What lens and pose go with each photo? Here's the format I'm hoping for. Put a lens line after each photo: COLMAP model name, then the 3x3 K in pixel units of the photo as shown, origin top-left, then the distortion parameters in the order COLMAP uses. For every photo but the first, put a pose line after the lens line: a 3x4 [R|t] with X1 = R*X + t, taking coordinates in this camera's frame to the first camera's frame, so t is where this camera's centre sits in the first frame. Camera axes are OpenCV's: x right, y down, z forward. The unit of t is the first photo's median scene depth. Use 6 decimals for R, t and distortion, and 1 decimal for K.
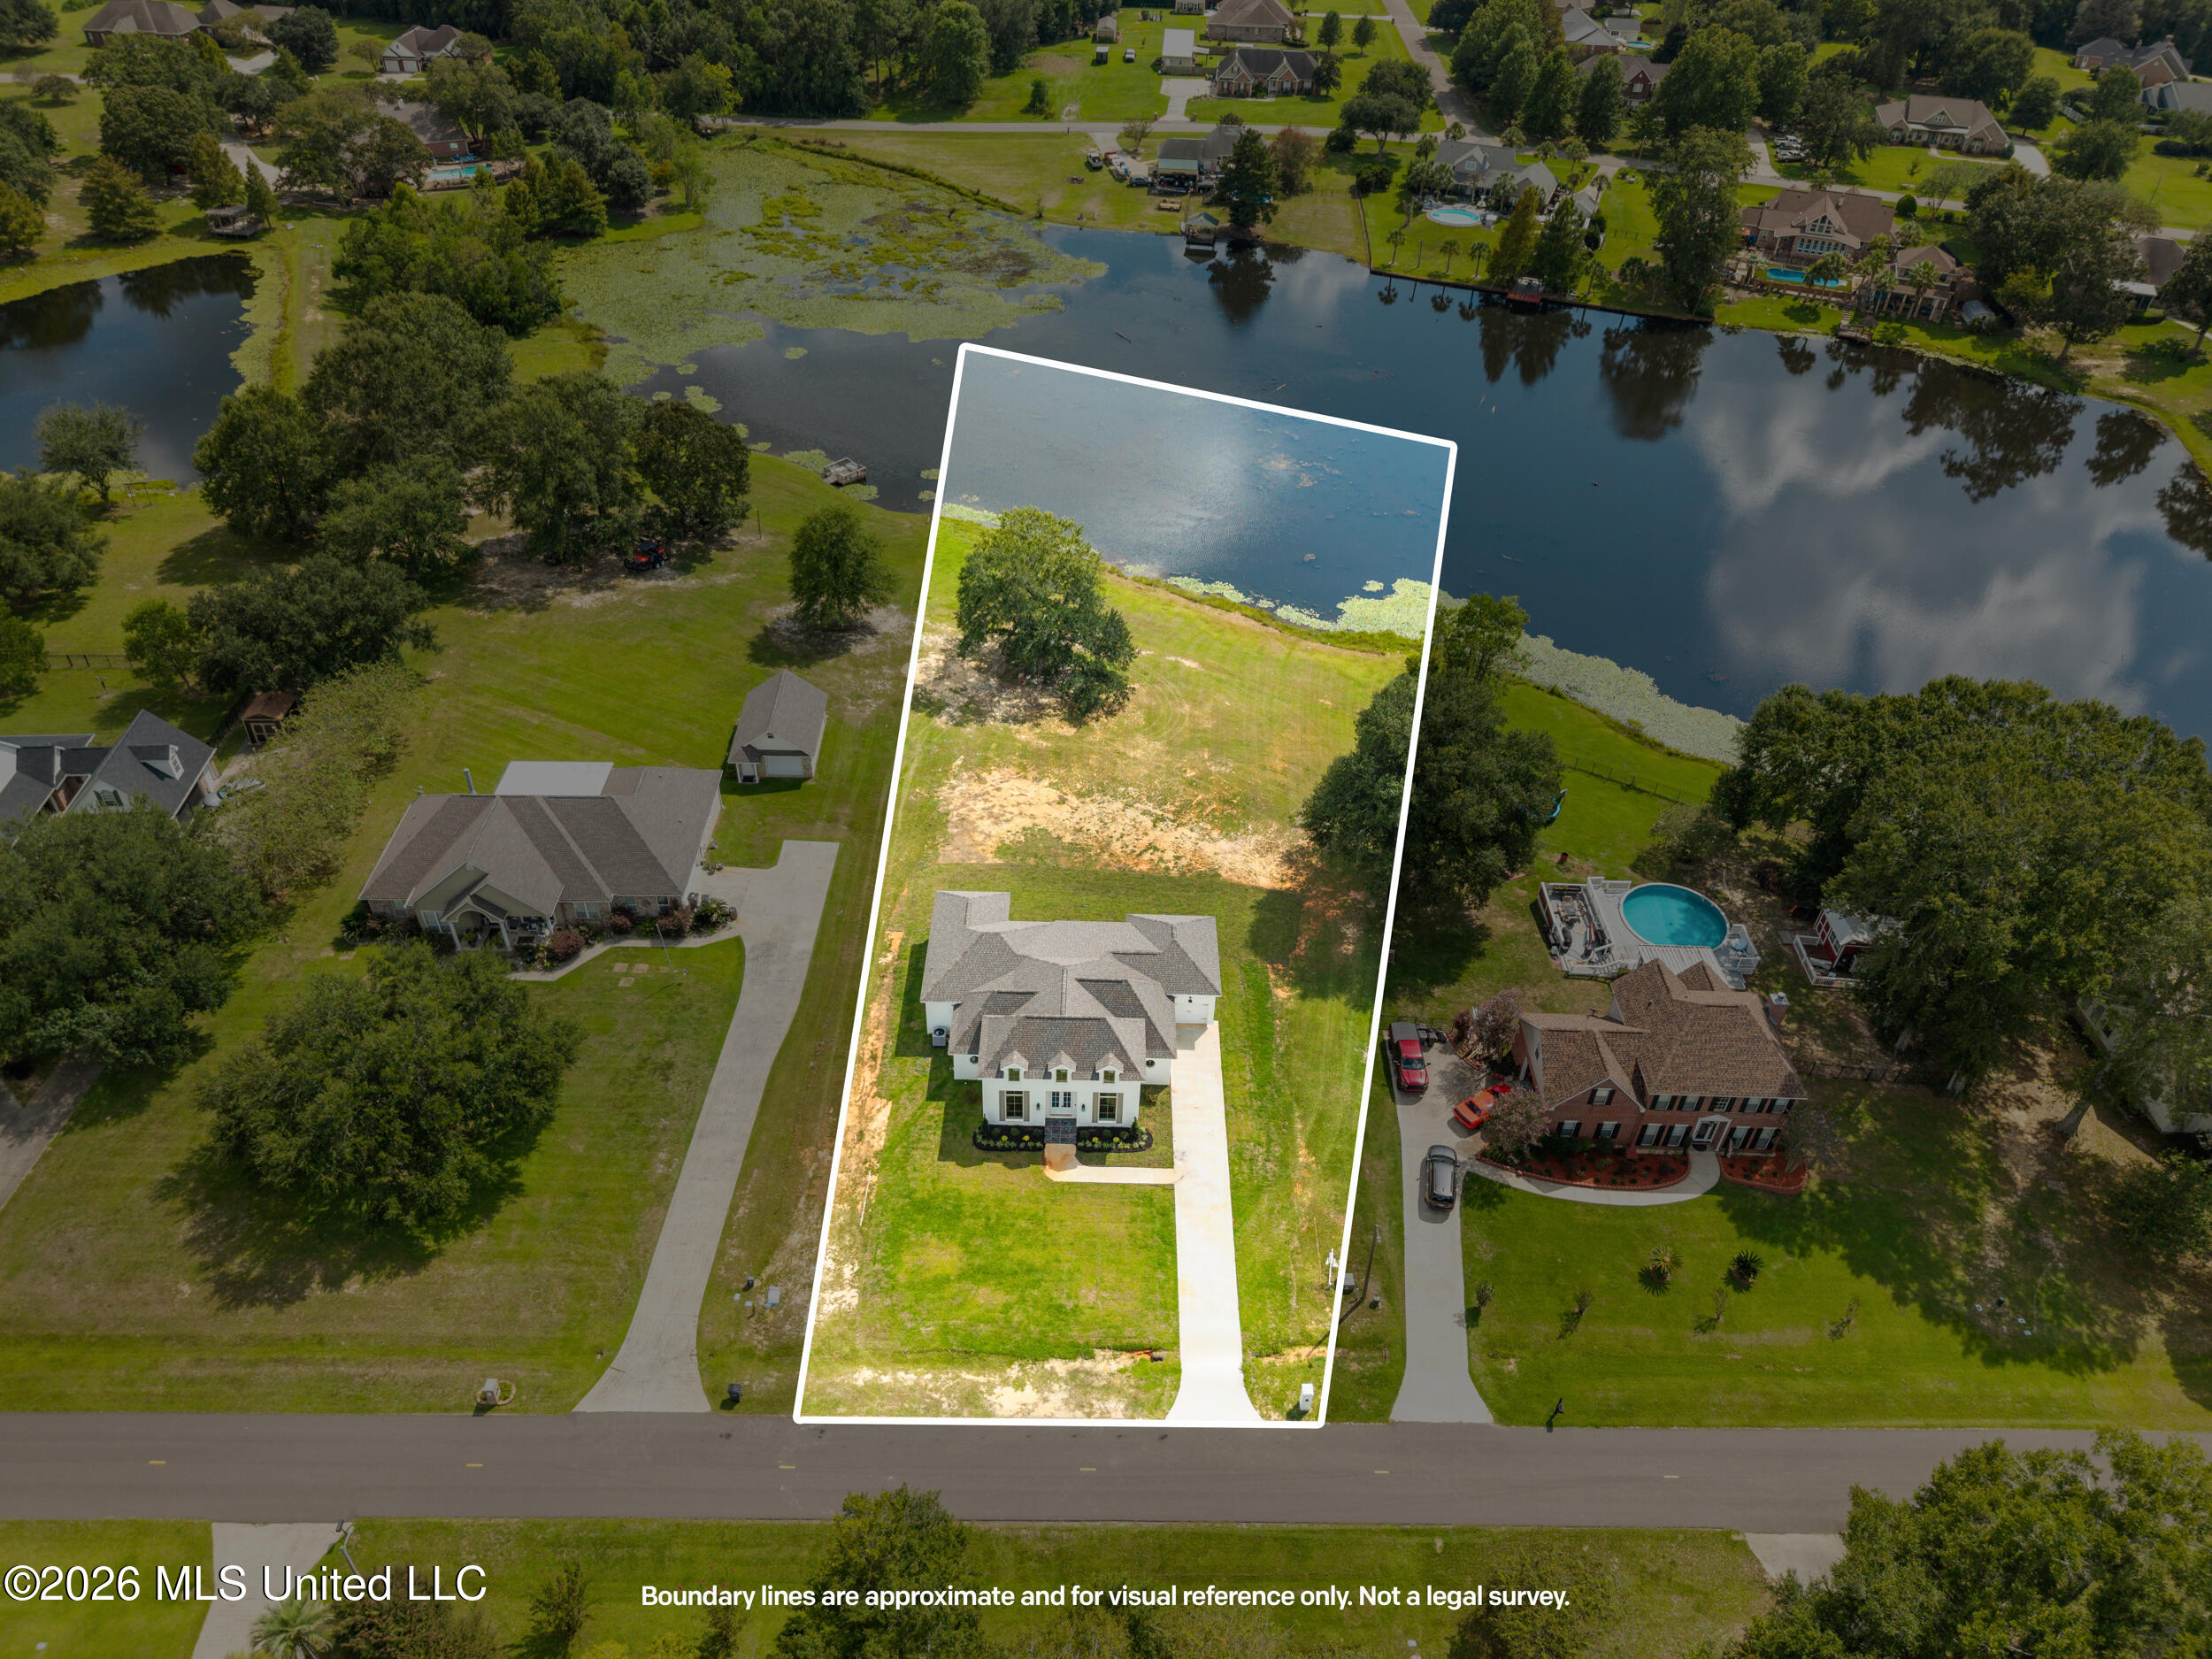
lens RADIAL K [[1514.0, 0, 1119.5], [0, 1514.0, 788.7], [0, 0, 1]] dist [0.030603, -0.030043]
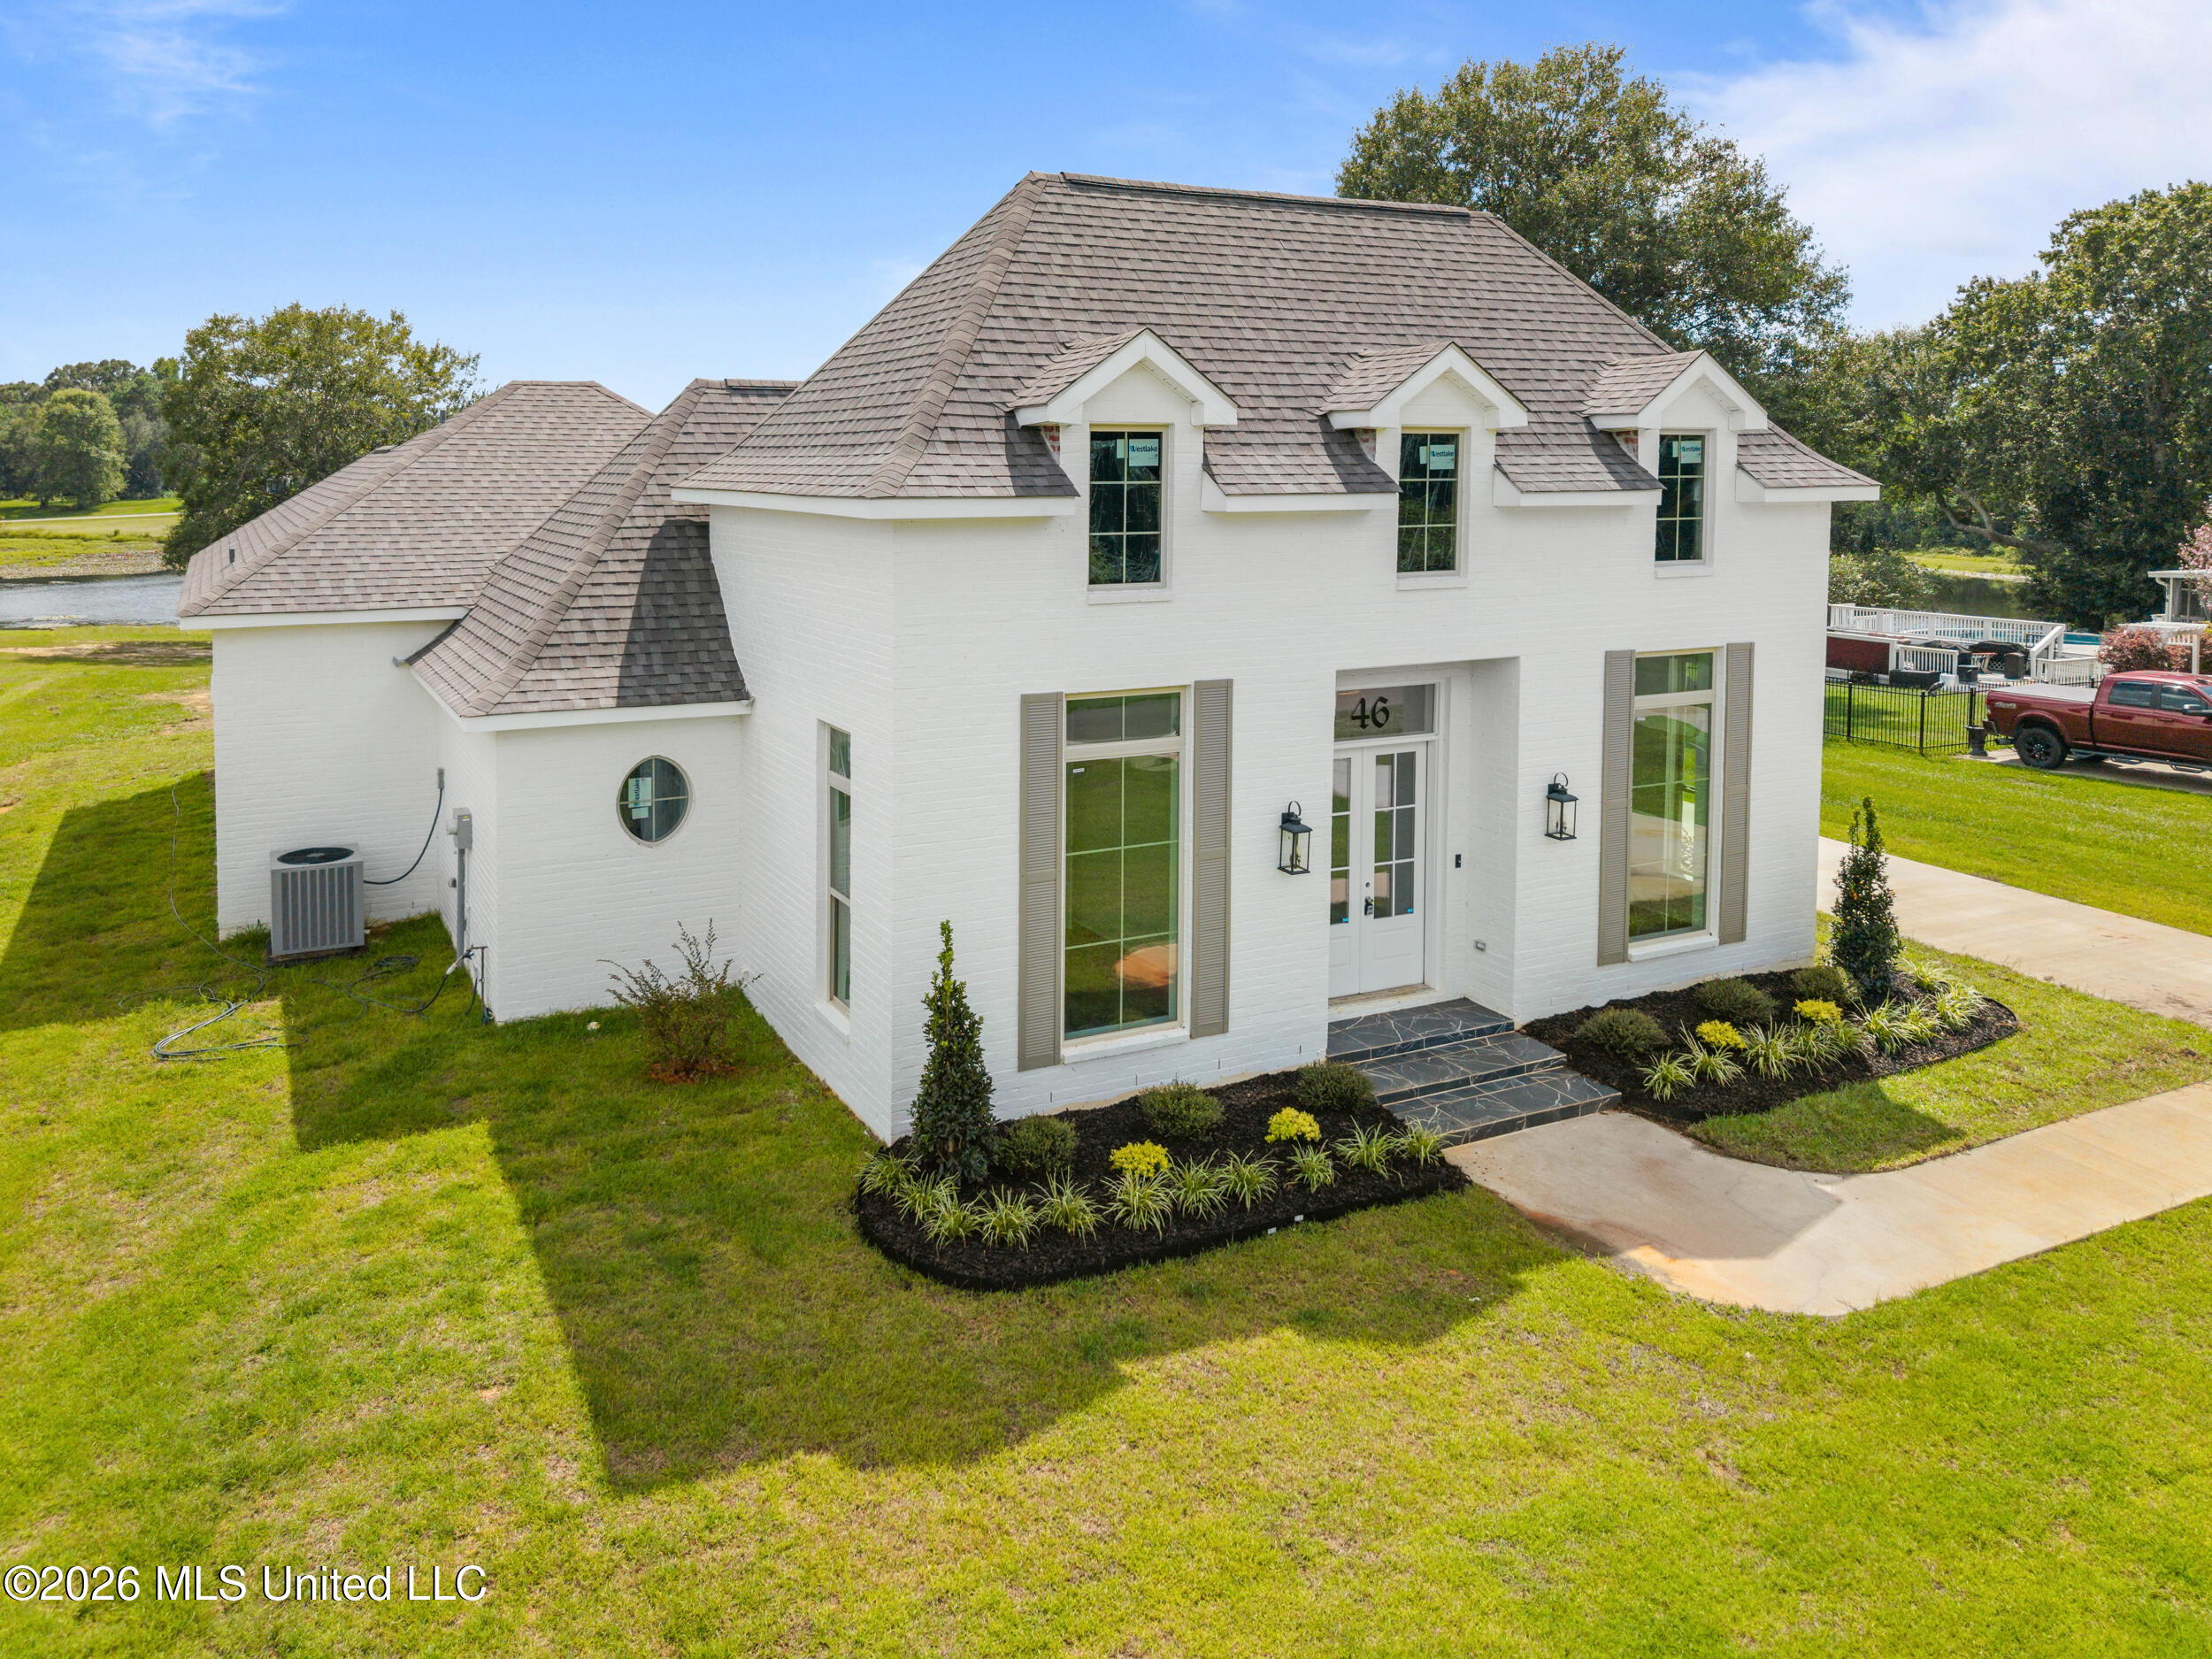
lens RADIAL K [[1585.3, 0, 950.4], [0, 1585.3, 553.7], [0, 0, 1]] dist [0.016068, -0.008125]
pose [[0.908642, -0.058976, 0.413391, -0.132059], [0.277845, 0.824416, -0.493093, 0.244393], [-0.311726, 0.562904, 0.765485, 0.880136]]
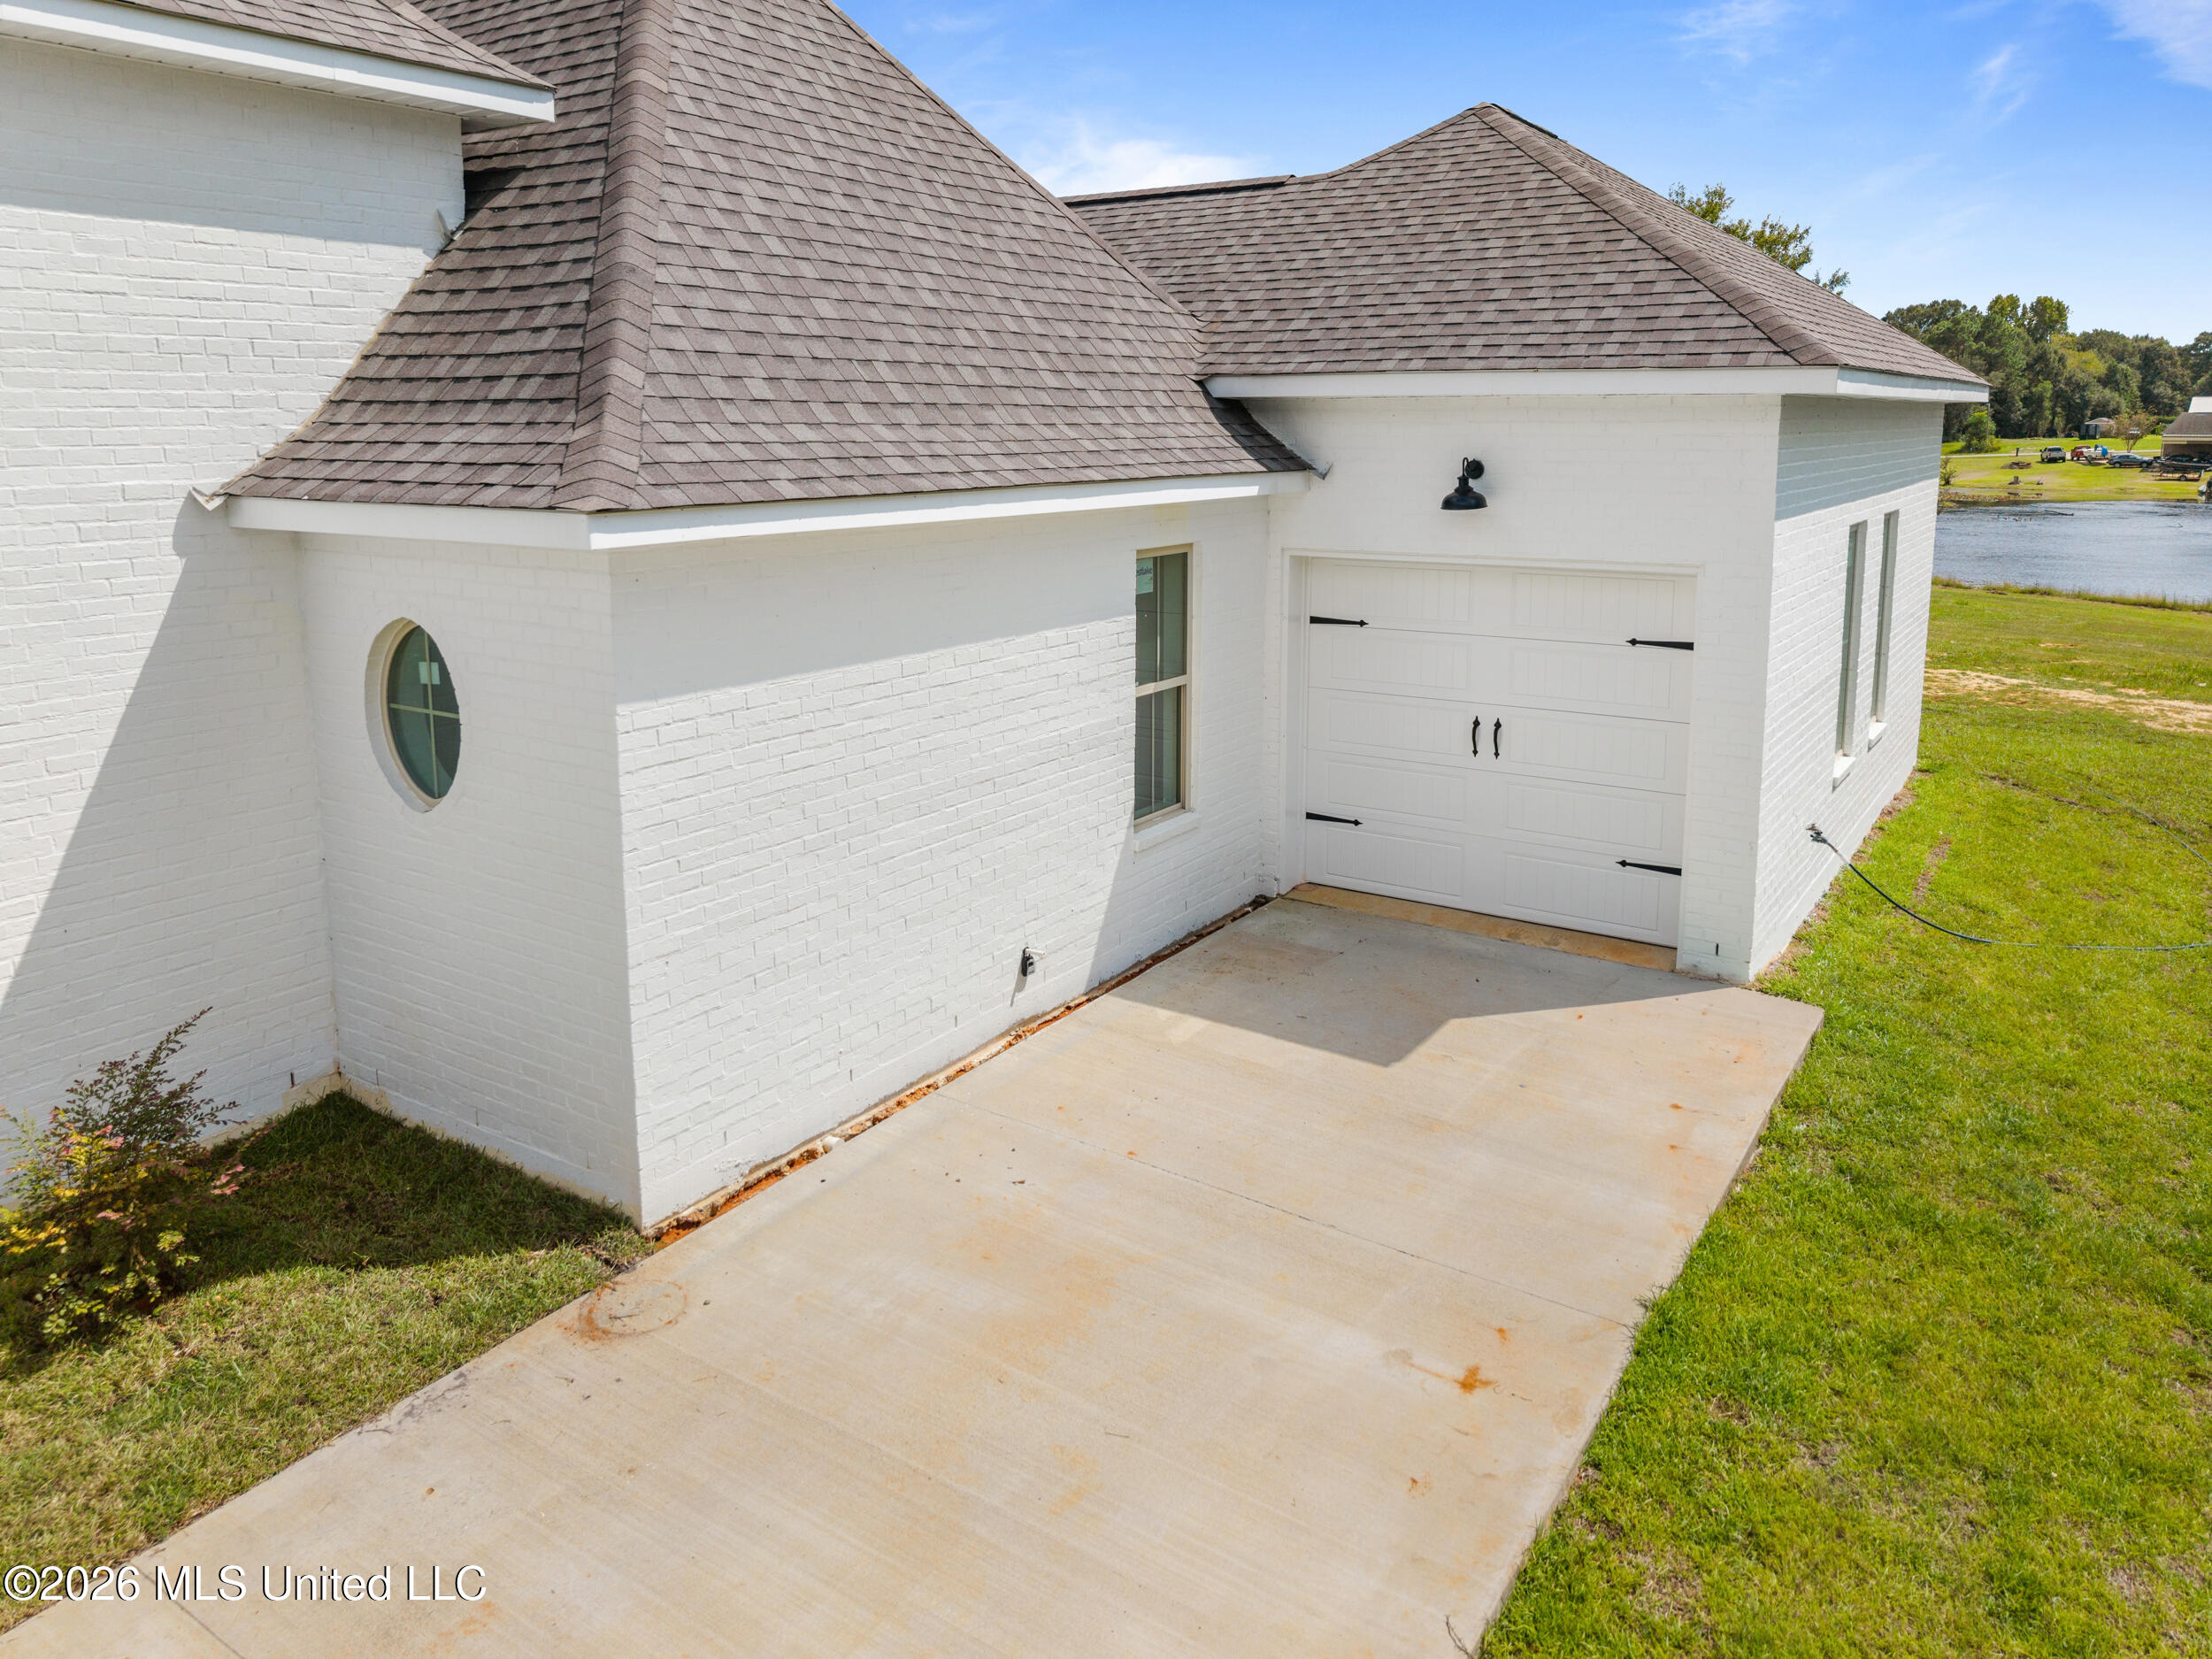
lens RADIAL K [[1514.0, 0, 1156.7], [0, 1514.0, 622.4], [0, 0, 1]] dist [0.030603, -0.030043]
pose [[0.832073, 0.040895, -0.553157, 0.085881], [-0.315655, 0.854950, -0.411610, 0.200700], [0.456088, 0.517096, 0.724289, 0.980062]]
